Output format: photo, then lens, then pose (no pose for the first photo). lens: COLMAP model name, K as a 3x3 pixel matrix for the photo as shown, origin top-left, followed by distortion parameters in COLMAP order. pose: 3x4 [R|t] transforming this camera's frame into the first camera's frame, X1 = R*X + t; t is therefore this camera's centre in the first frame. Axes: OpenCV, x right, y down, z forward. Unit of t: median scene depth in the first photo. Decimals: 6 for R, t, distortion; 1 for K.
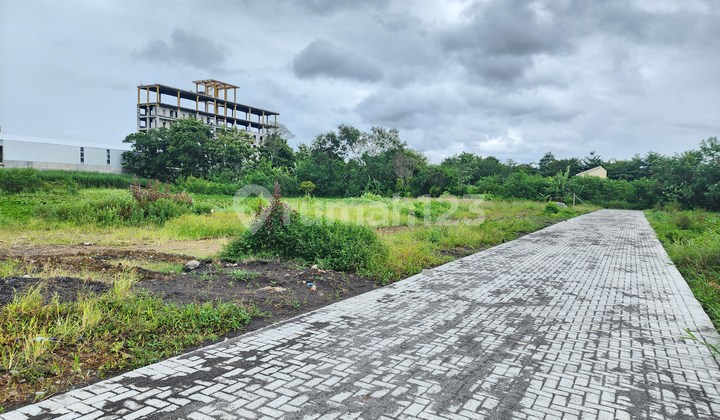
lens RADIAL K [[504.1, 0, 360.0], [0, 504.1, 210.0], [0, 0, 1]] dist [0.069228, -0.000528]
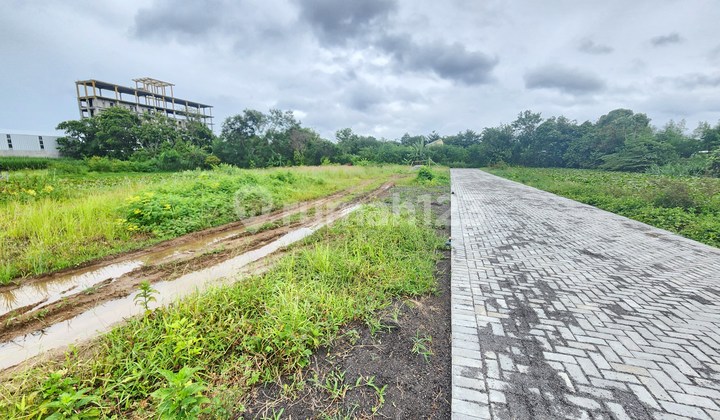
lens RADIAL K [[292.3, 0, 360.0], [0, 292.3, 210.0], [0, 0, 1]] dist [-0.001278, 0.000049]
pose [[0.978378, -0.074643, 0.192884, 0.065247], [0.049858, 0.990220, 0.130303, -0.004356], [-0.200724, -0.117869, 0.972531, 0.203182]]
